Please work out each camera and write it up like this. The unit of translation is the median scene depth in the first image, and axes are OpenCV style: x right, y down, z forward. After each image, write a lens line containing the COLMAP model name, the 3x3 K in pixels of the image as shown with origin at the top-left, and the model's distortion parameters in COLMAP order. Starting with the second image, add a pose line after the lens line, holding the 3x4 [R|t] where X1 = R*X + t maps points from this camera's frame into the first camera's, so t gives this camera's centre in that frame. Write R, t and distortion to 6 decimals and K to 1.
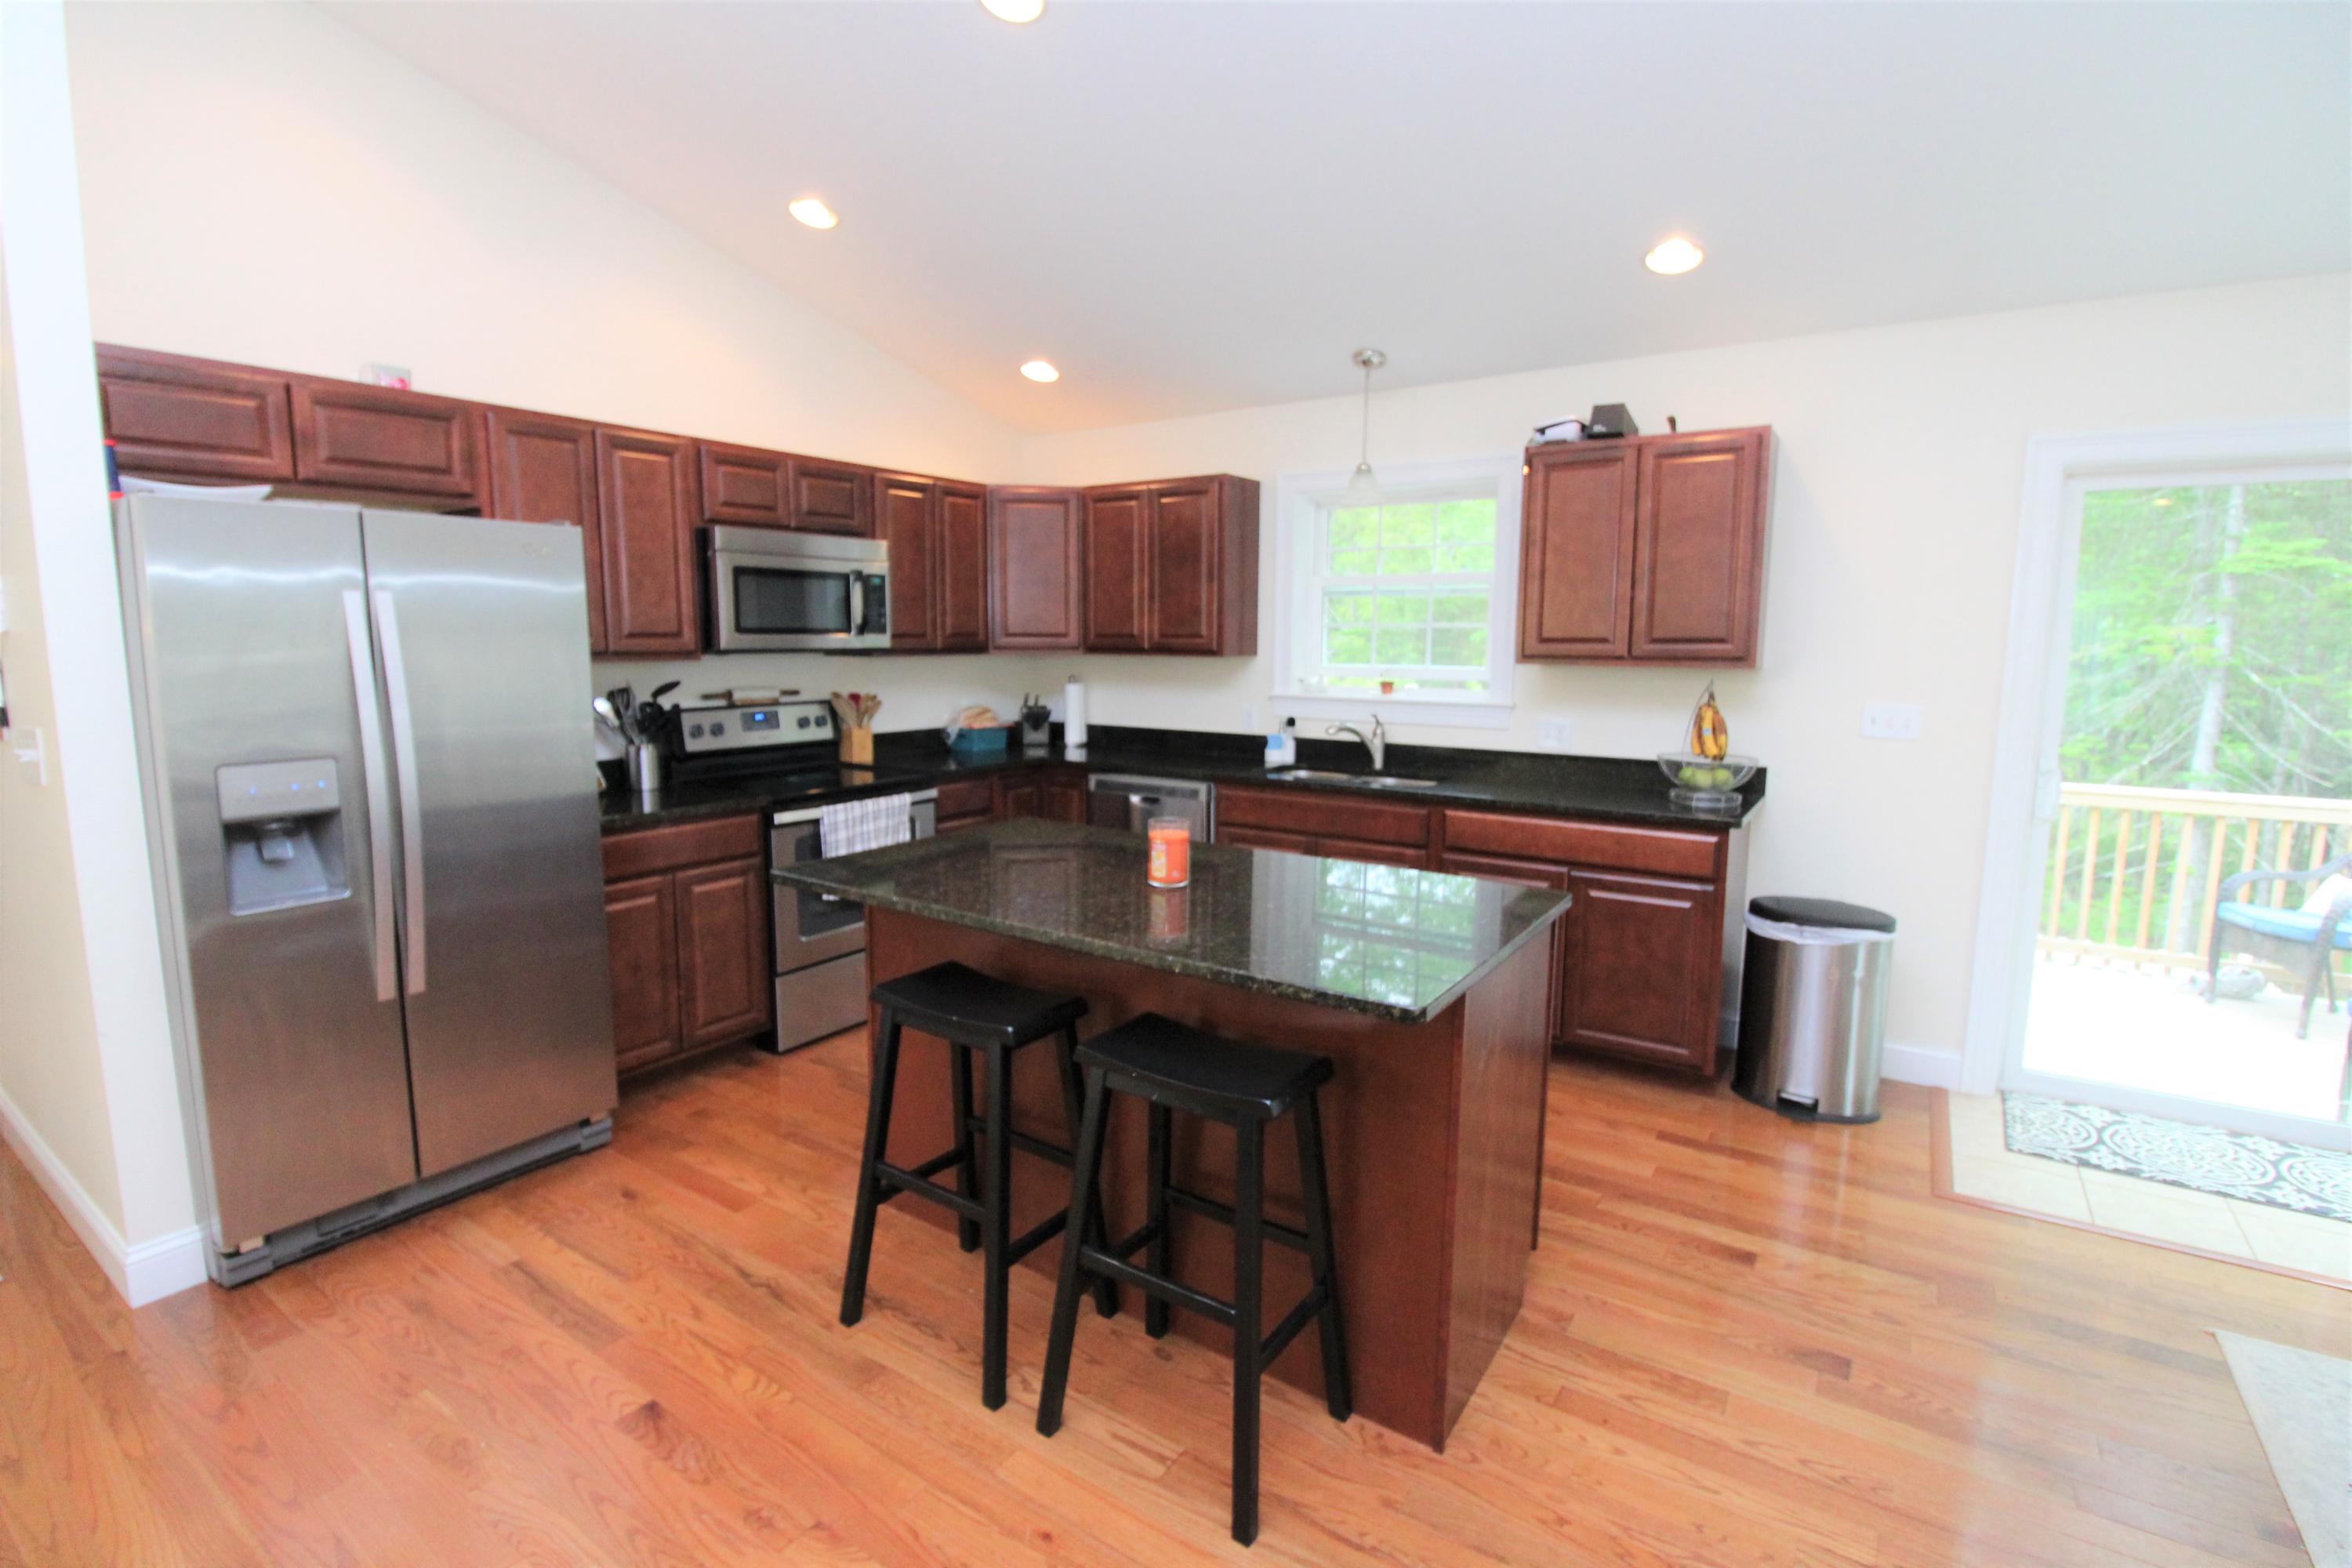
lens RADIAL K [[1087.6, 0, 1151.4], [0, 1087.6, 770.3], [0, 0, 1]] dist [-0.001057, -0.012685]
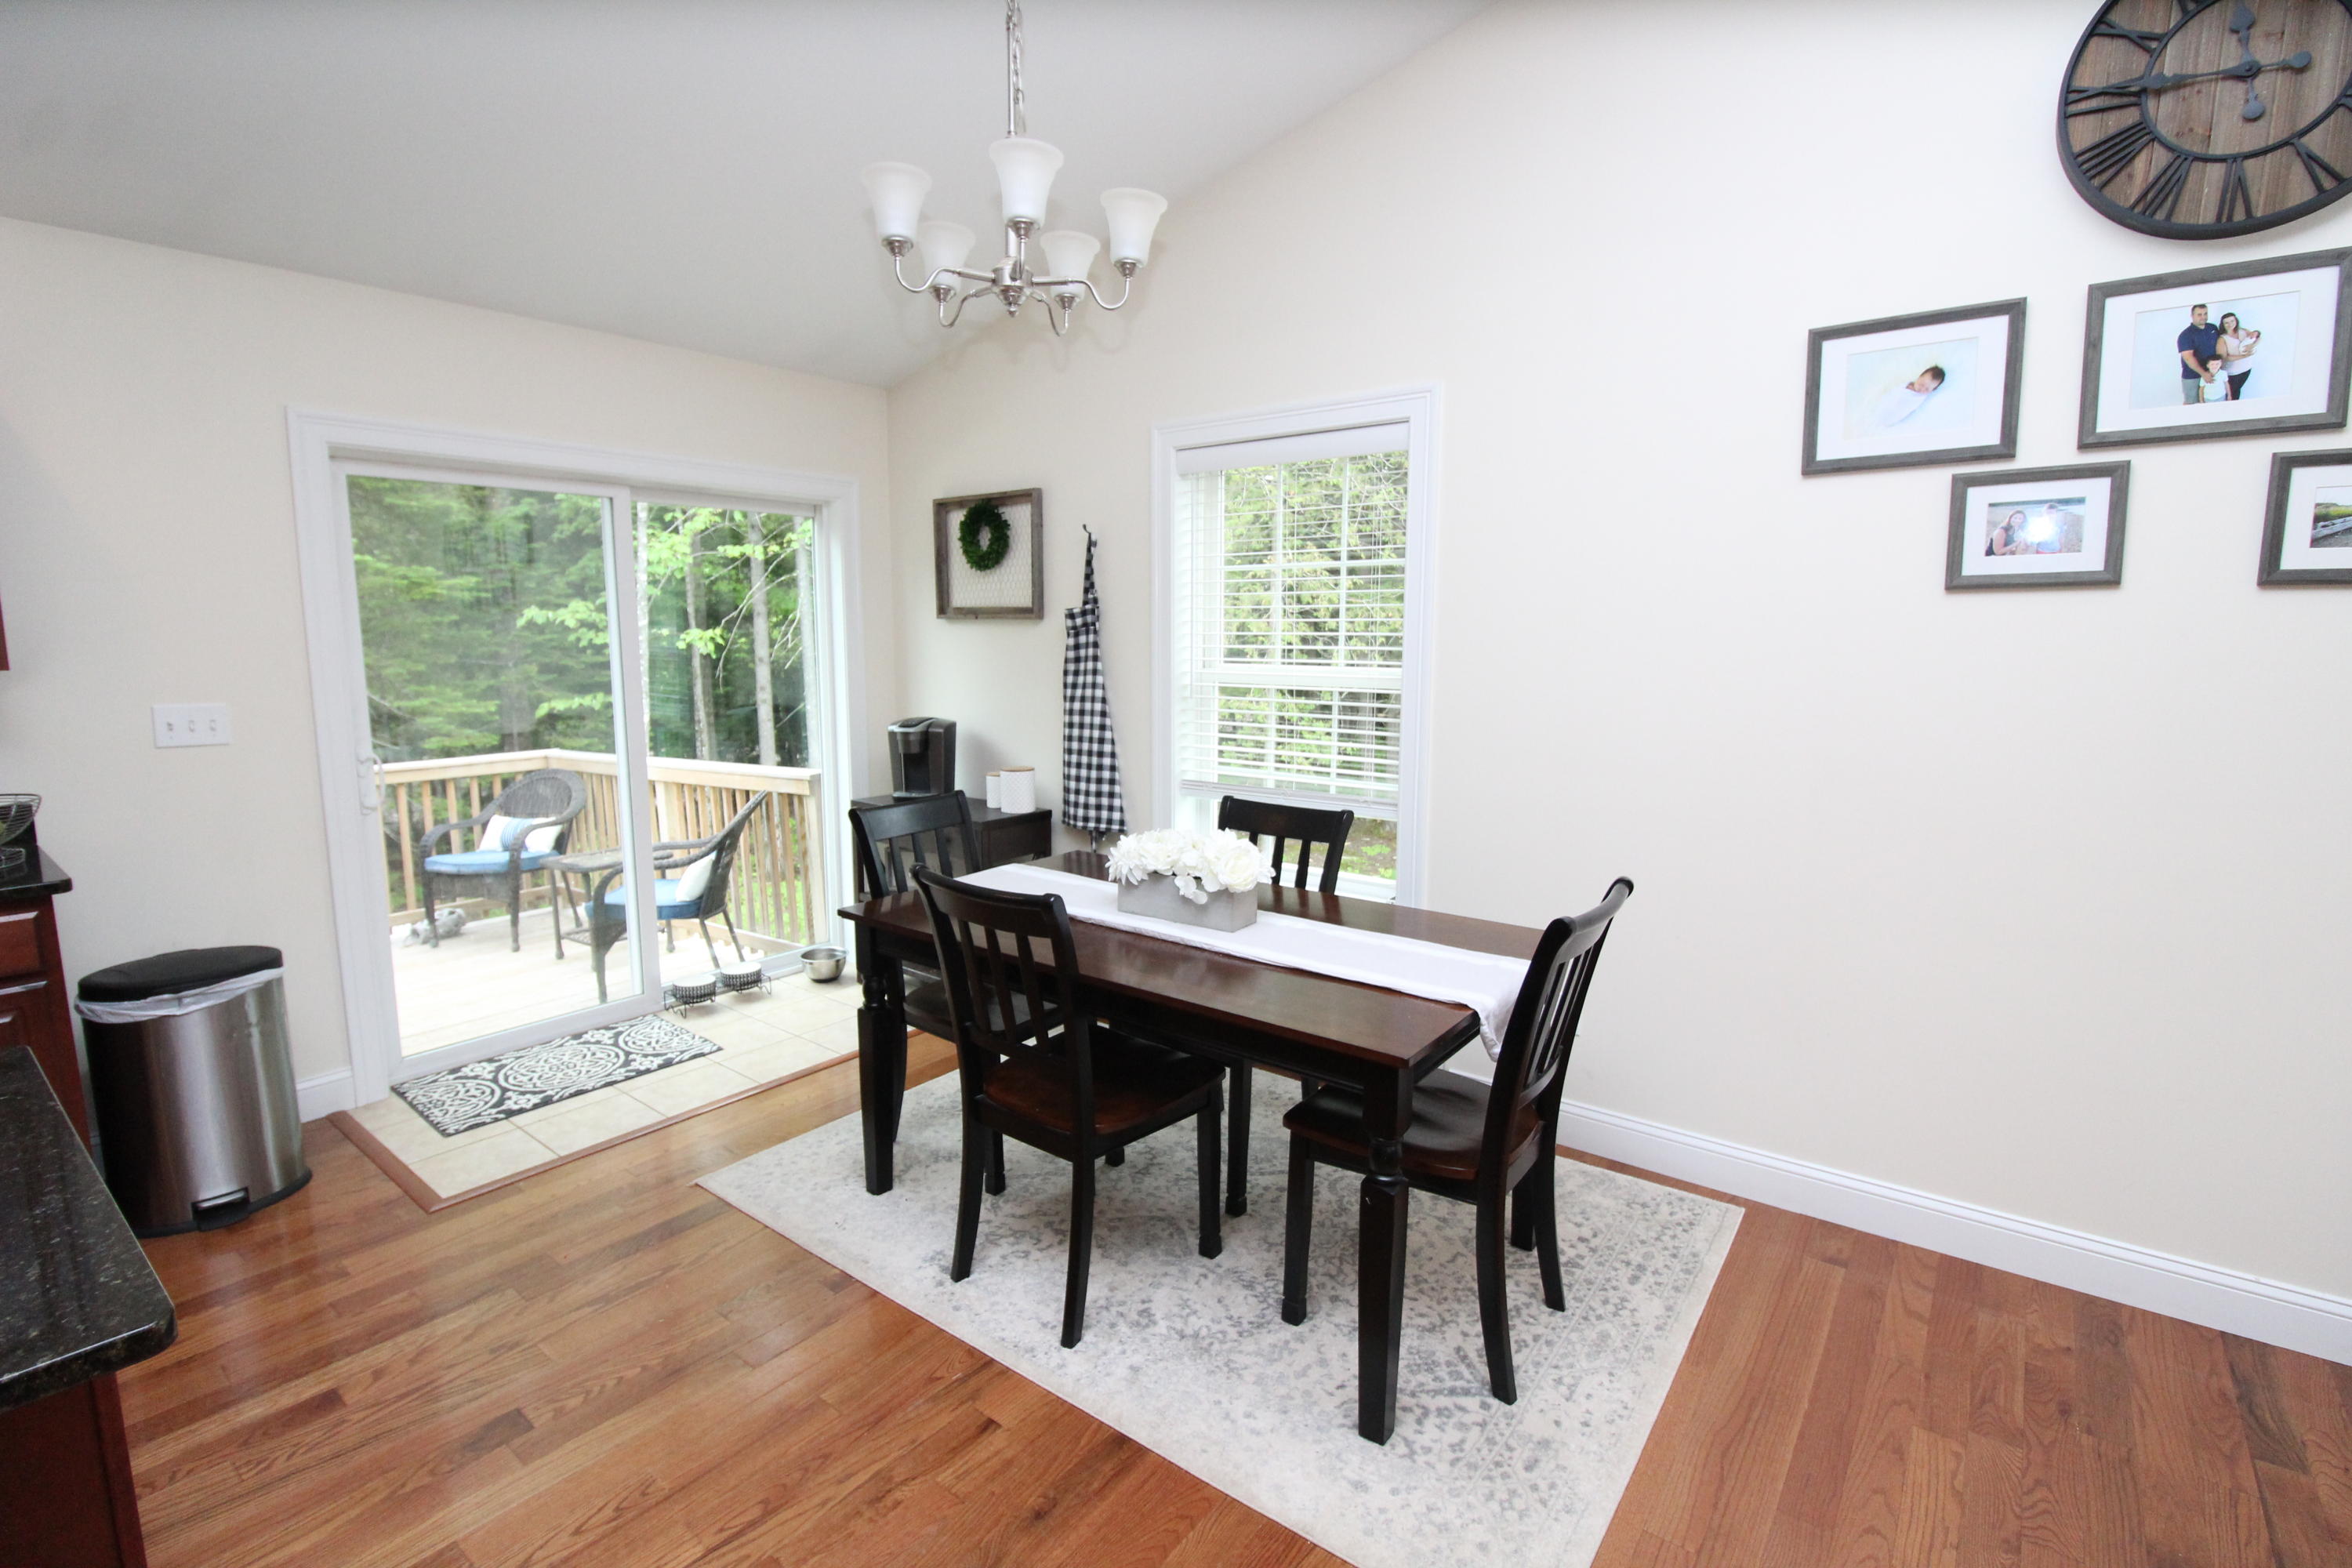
lens RADIAL K [[1087.6, 0, 1151.4], [0, 1087.6, 770.3], [0, 0, 1]] dist [-0.001057, -0.012685]
pose [[0.065688, -0.135025, 0.988662, -0.101375], [0.125490, 0.984054, 0.126058, -0.024163], [-0.989918, 0.115787, 0.081584, 0.220674]]
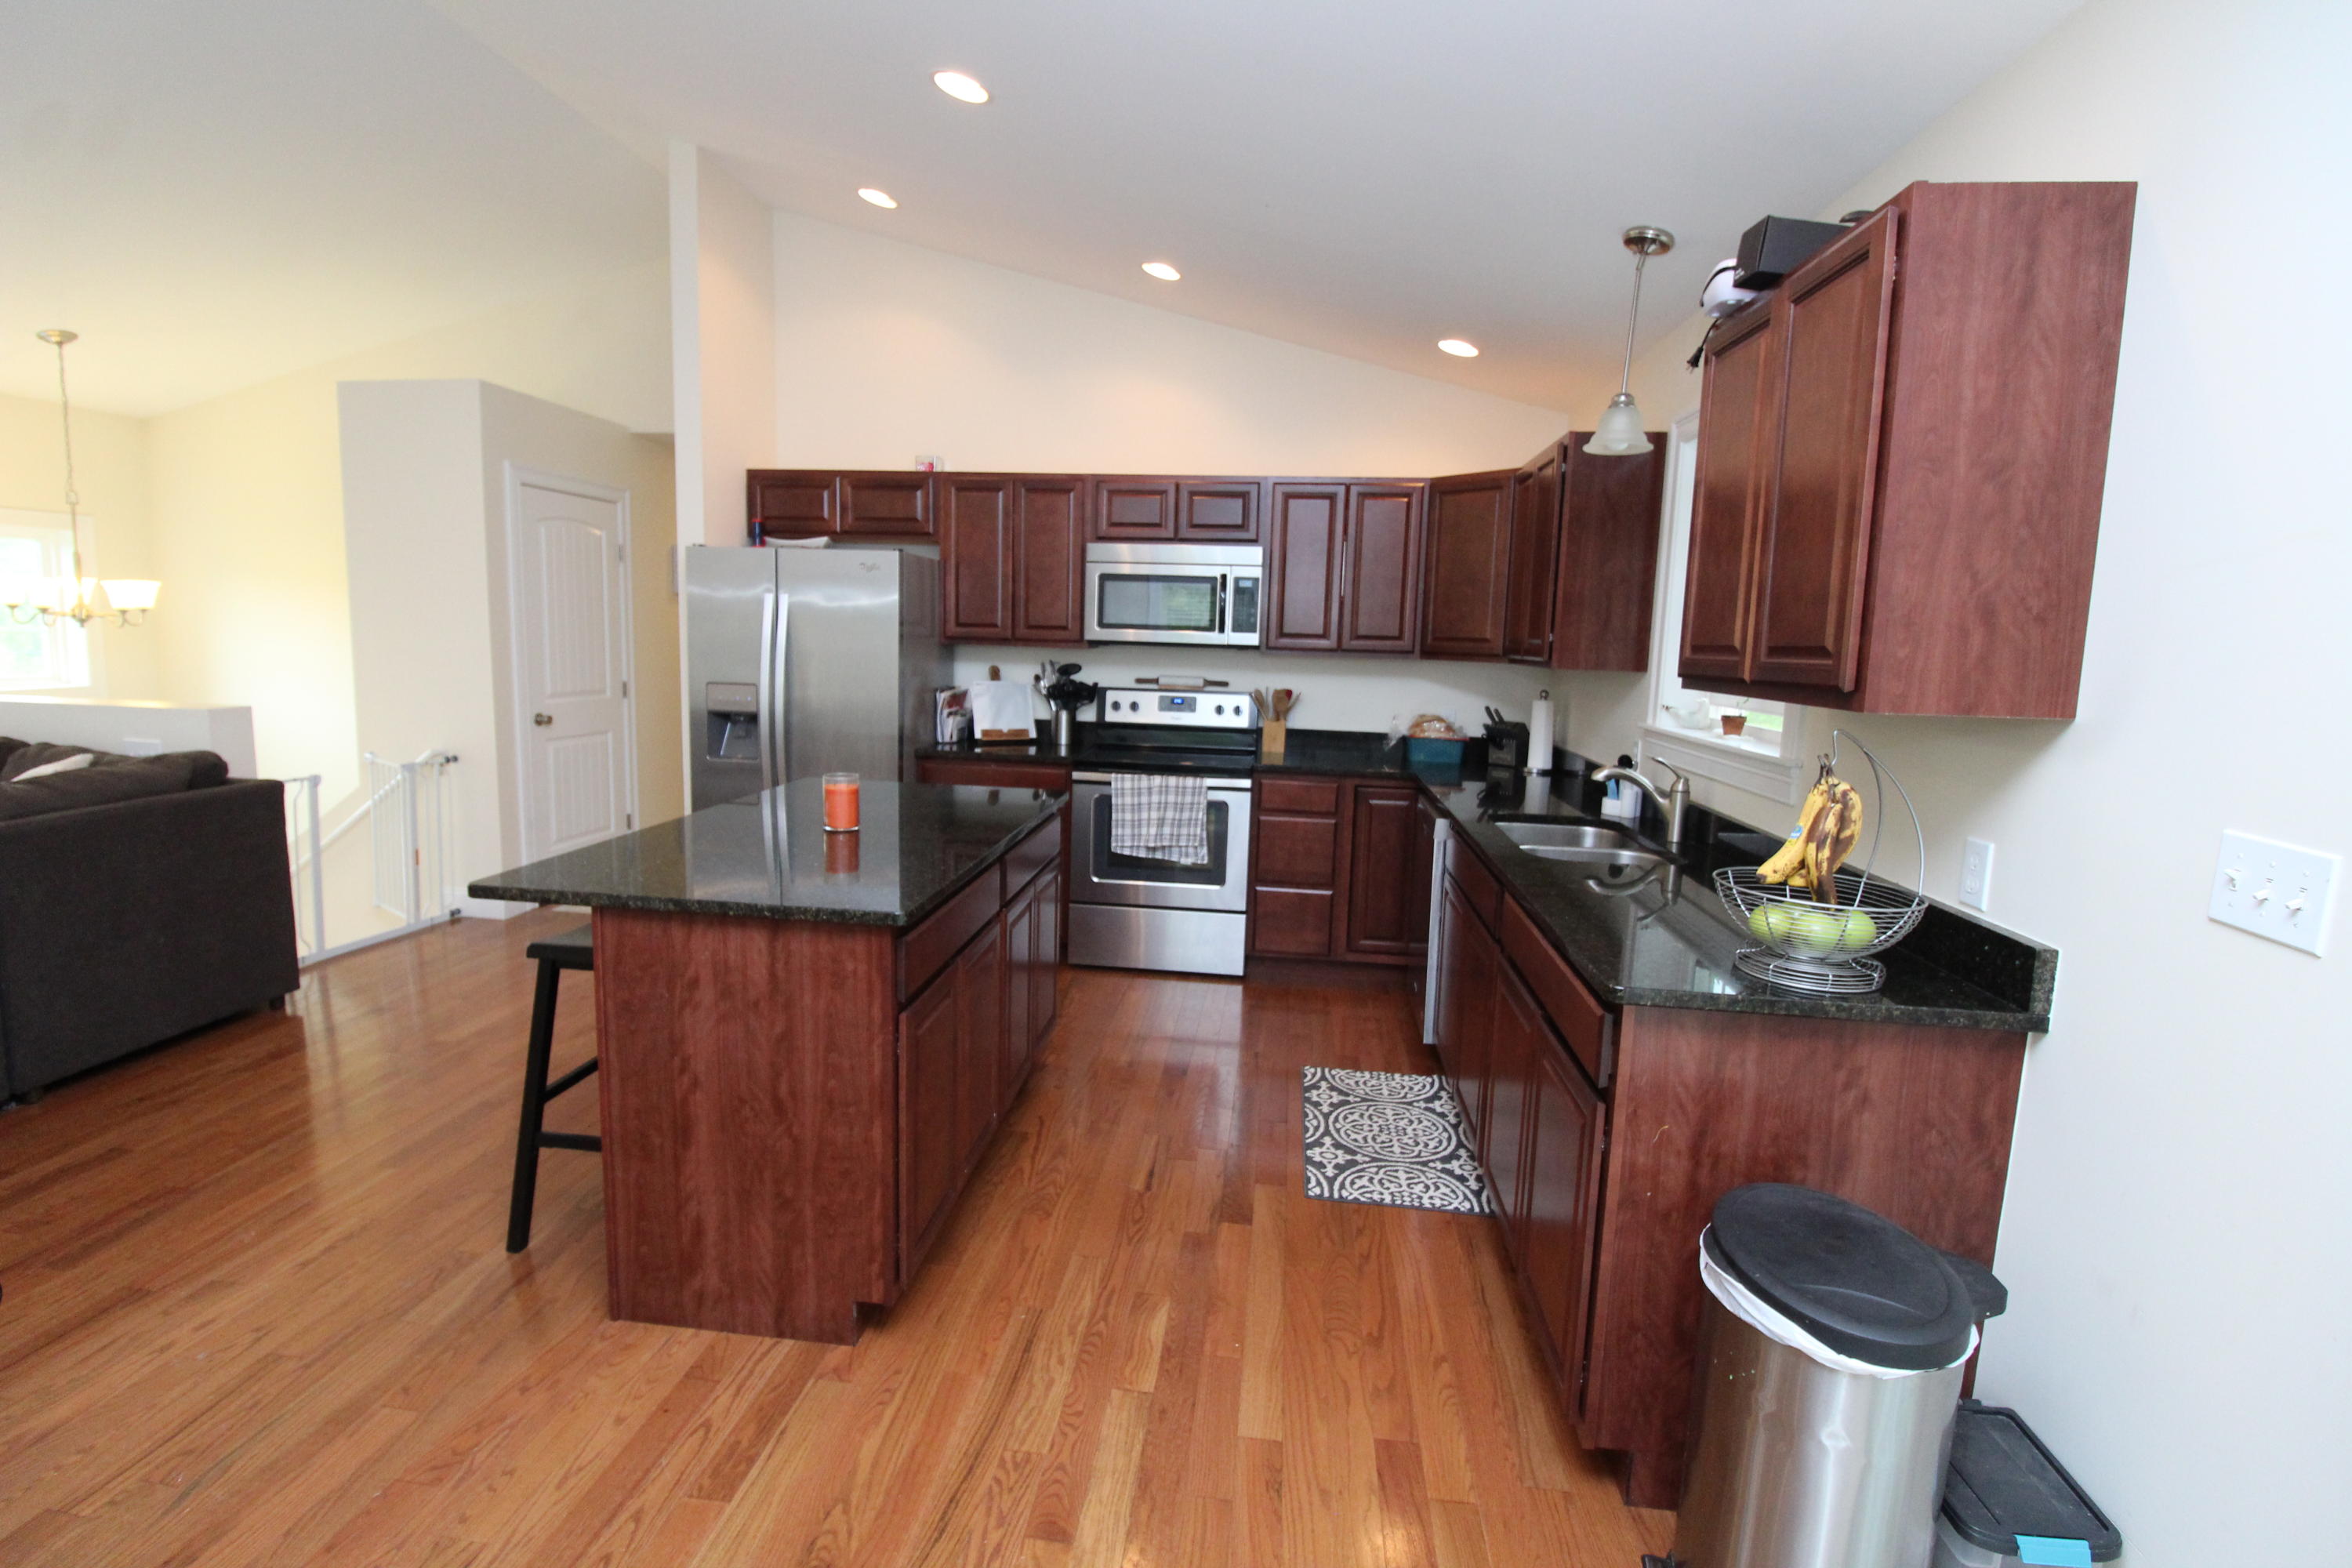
lens RADIAL K [[1087.6, 0, 1151.4], [0, 1087.6, 770.3], [0, 0, 1]] dist [-0.001057, -0.012685]
pose [[0.458777, 0.121980, -0.880139, 0.979629], [-0.139192, 0.988169, 0.064397, -0.066396], [0.877582, 0.092964, 0.470327, 0.602019]]
